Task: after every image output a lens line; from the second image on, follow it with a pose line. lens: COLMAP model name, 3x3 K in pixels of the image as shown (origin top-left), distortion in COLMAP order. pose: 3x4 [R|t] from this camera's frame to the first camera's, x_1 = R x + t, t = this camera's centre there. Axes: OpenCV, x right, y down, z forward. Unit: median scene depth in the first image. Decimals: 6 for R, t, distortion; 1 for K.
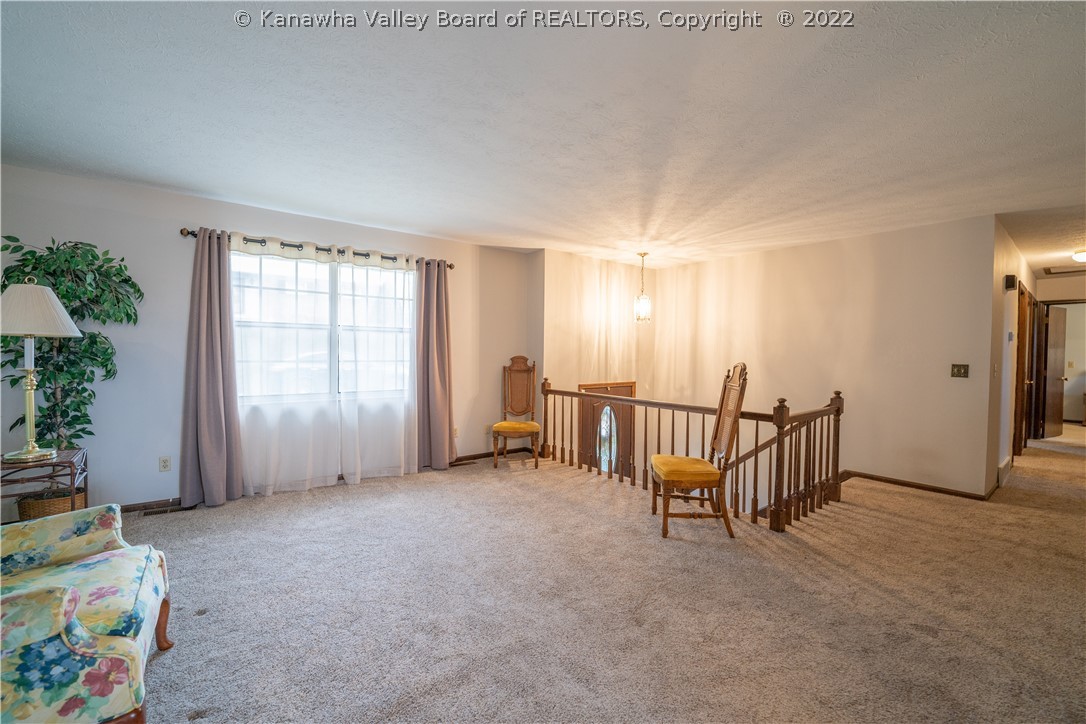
lens RADIAL K [[449.7, 0, 543.0], [0, 449.7, 362.0], [0, 0, 1]] dist [-0.029017, 0.004328]
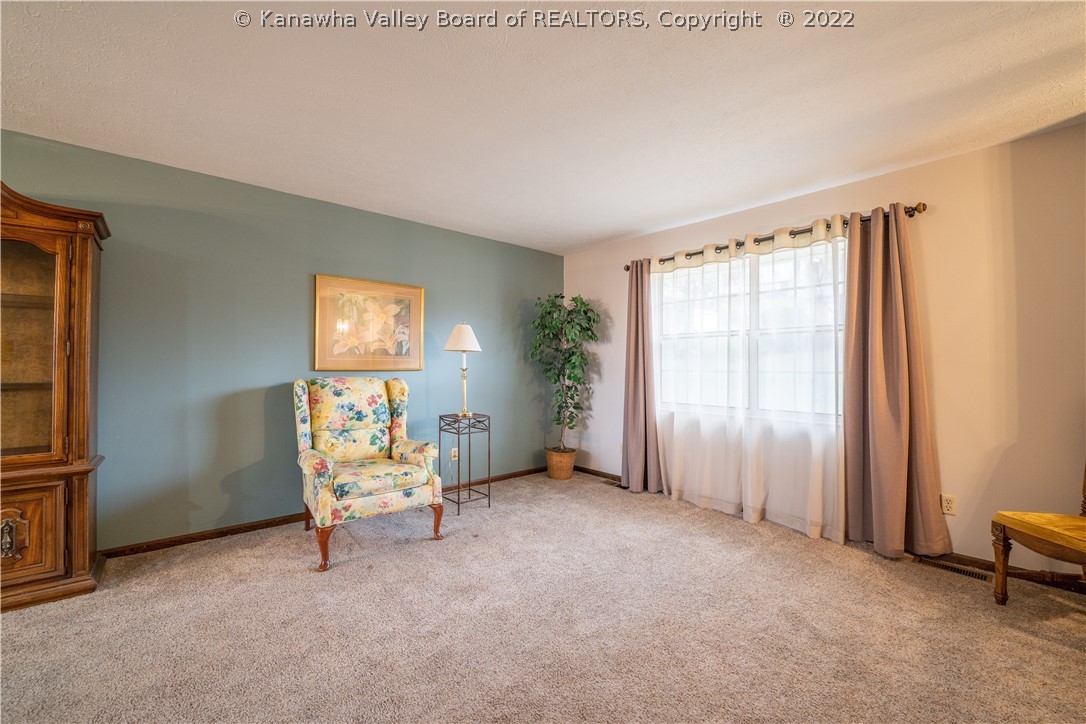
lens RADIAL K [[449.7, 0, 543.0], [0, 449.7, 362.0], [0, 0, 1]] dist [-0.029017, 0.004328]
pose [[0.050597, -0.018425, -0.998549, 0.387687], [-0.023298, 0.999536, -0.019623, 0.005703], [0.998447, 0.024257, 0.050144, 0.589709]]
